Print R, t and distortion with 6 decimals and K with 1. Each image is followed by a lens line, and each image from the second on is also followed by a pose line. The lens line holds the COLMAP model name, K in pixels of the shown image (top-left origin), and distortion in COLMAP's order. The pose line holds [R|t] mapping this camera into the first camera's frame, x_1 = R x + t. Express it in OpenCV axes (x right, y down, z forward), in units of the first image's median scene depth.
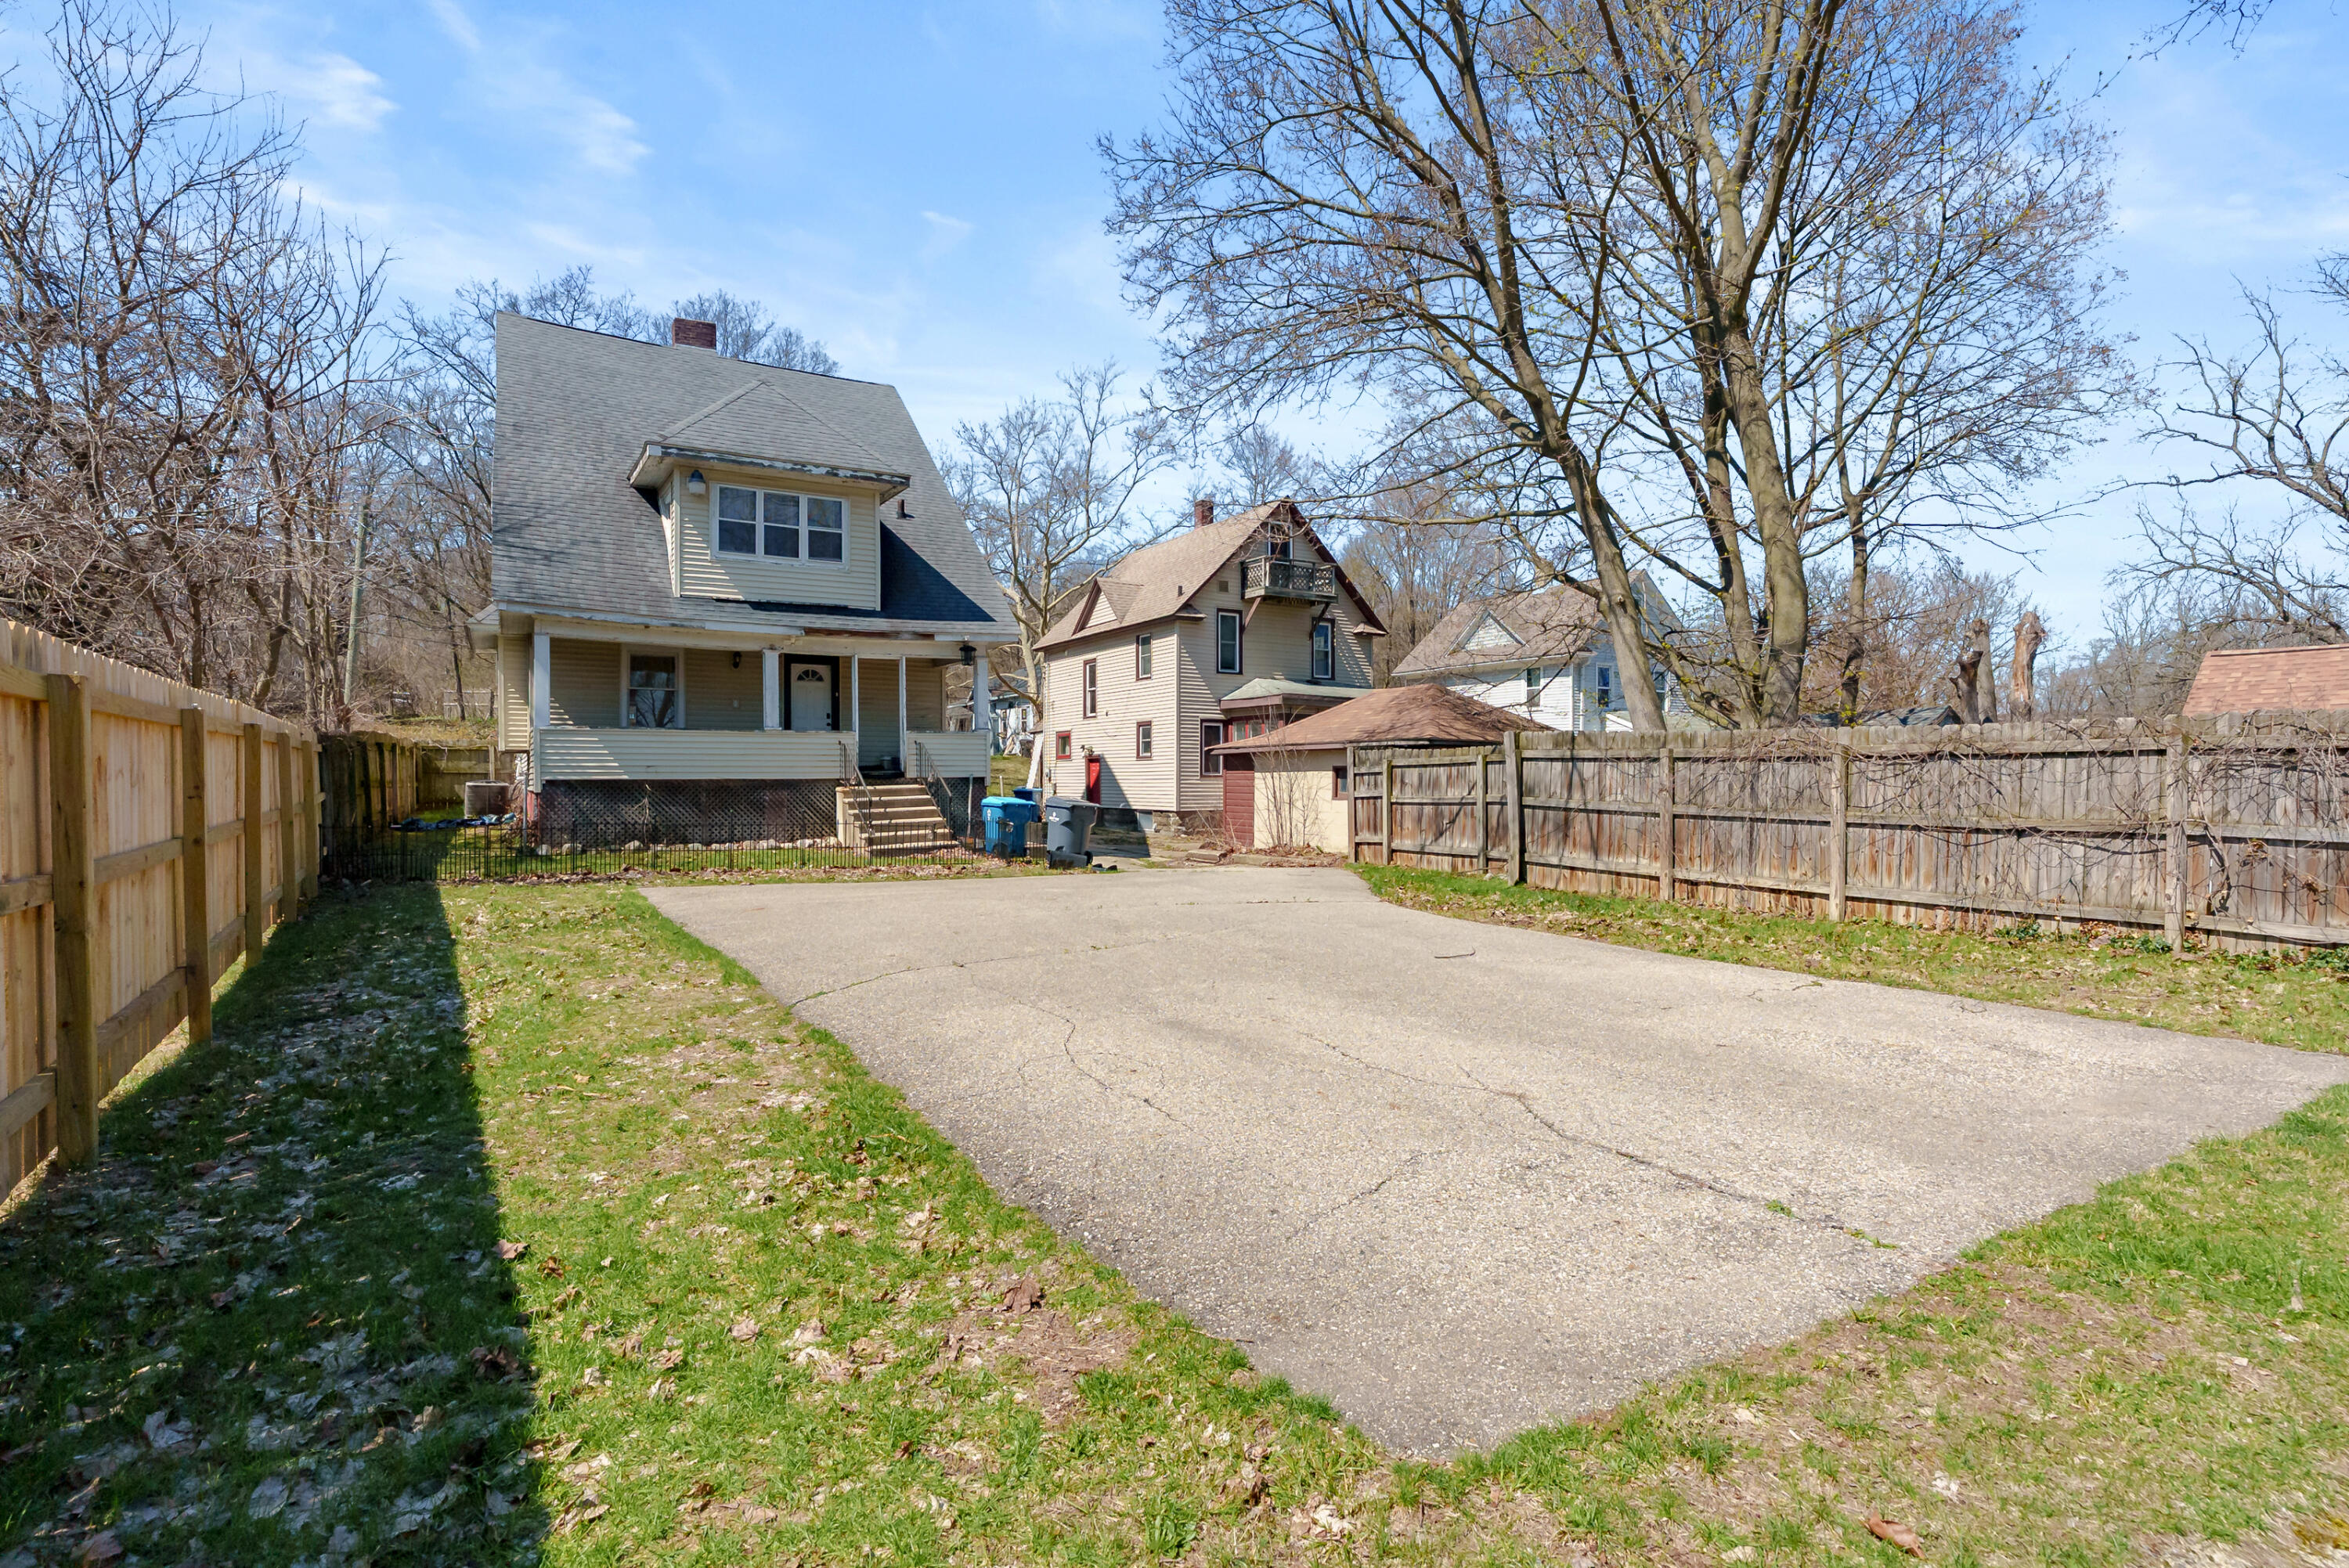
lens RADIAL K [[1085.6, 0, 1171.9], [0, 1085.6, 765.1], [0, 0, 1]] dist [-0.001184, -0.000088]
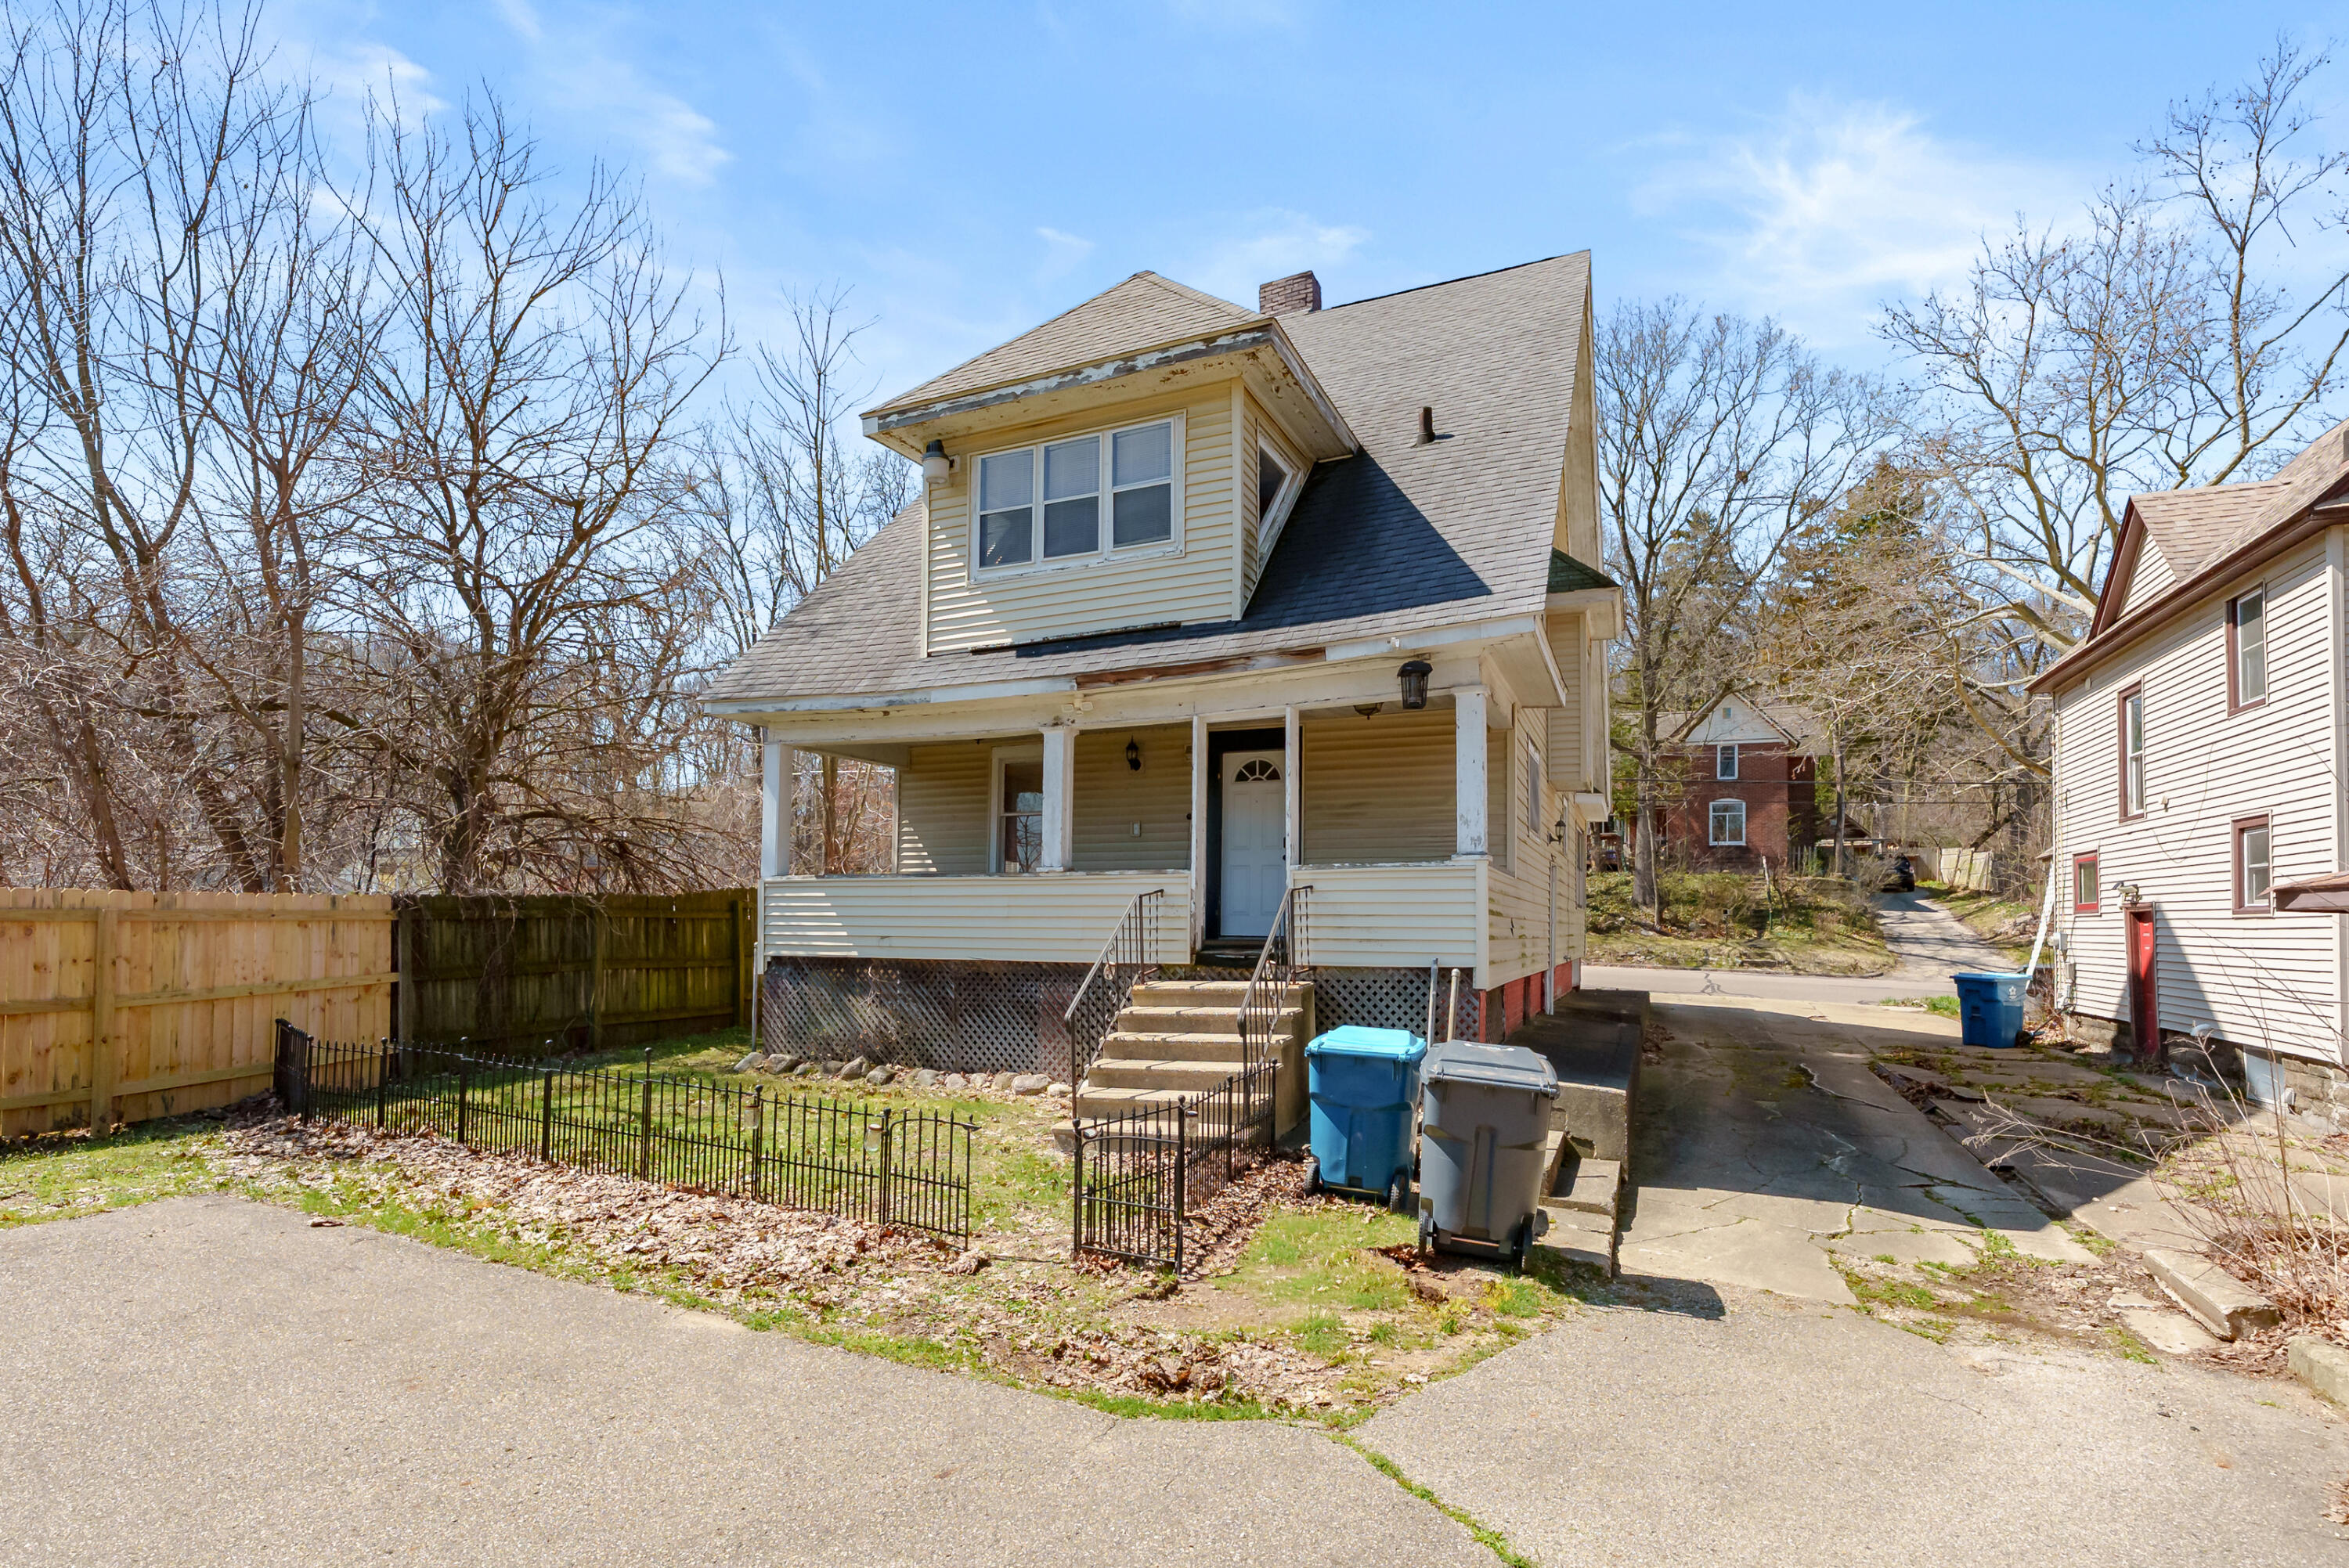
lens RADIAL K [[1132.1, 0, 1188.2], [0, 1132.1, 879.8], [0, 0, 1]] dist [-0.002242, -0.000288]
pose [[0.570693, -0.025057, -0.820781, 0.113470], [0.002686, 0.999586, -0.028648, -0.009577], [0.821159, 0.014144, 0.570524, 0.594561]]
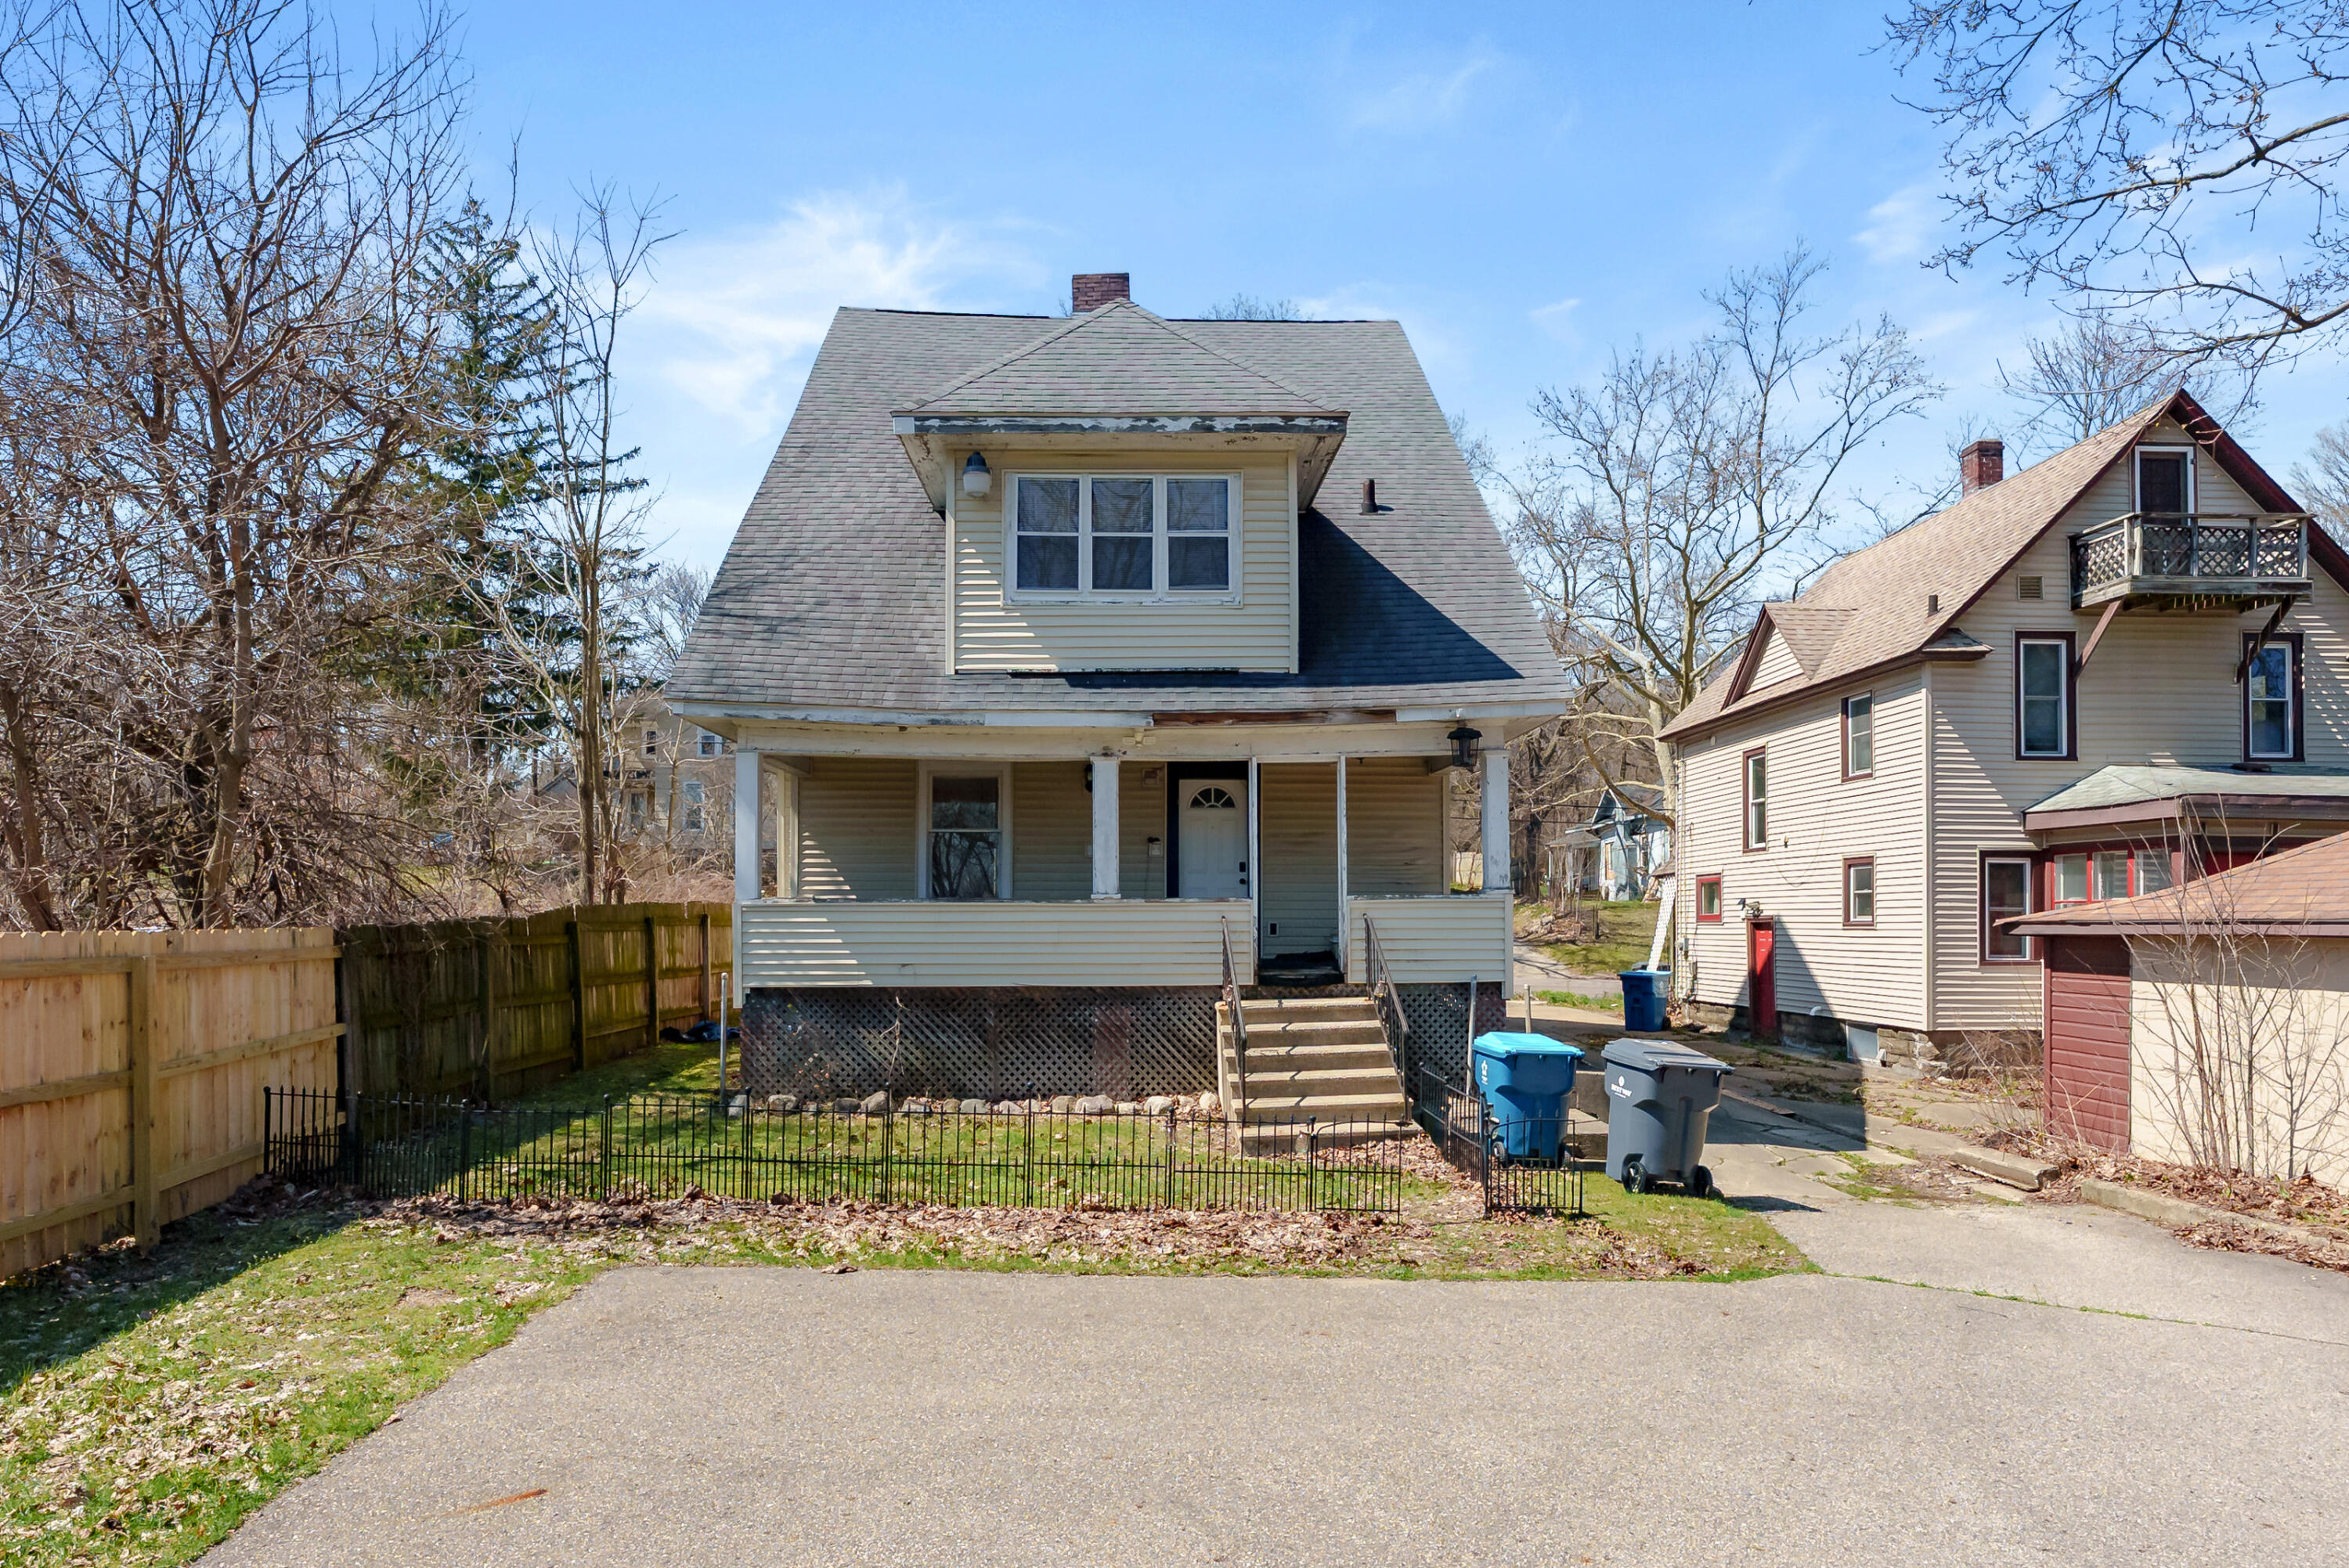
lens RADIAL K [[1335.8, 0, 1197.1], [0, 1335.8, 895.5], [0, 0, 1]] dist [-0.003880, 0.000174]
pose [[0.878454, -0.006502, -0.477783, 0.003049], [0.004304, 0.999975, -0.005696, -0.024324], [0.477808, 0.002947, 0.878459, 0.337545]]
